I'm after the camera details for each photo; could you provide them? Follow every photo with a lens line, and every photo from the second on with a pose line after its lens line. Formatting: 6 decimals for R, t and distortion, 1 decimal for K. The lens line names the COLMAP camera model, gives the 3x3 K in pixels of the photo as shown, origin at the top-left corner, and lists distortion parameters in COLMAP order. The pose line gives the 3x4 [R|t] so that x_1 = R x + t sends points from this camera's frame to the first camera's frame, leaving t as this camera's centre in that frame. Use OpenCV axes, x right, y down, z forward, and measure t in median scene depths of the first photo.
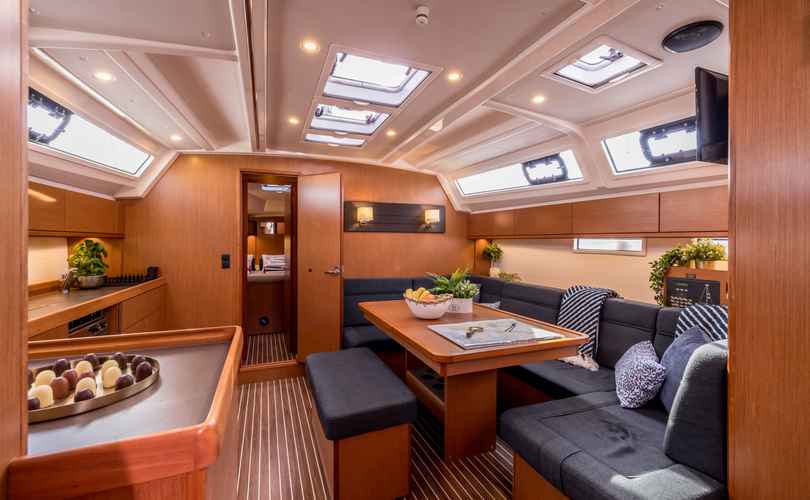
lens RADIAL K [[340.7, 0, 406.3], [0, 340.7, 243.7], [0, 0, 1]] dist [0.001764, 0.000034]
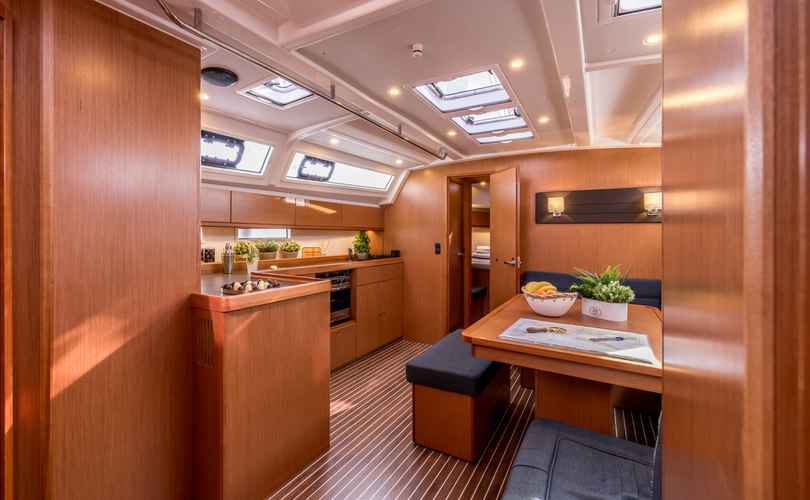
lens RADIAL K [[353.9, 0, 402.6], [0, 353.9, 241.3], [0, 0, 1]] dist [-0.000054, -0.000014]
pose [[0.617219, 0.019746, -0.786544, 0.543508], [-0.011093, 0.999804, 0.016395, 0.004977], [0.786714, -0.001394, 0.617317, 0.080498]]
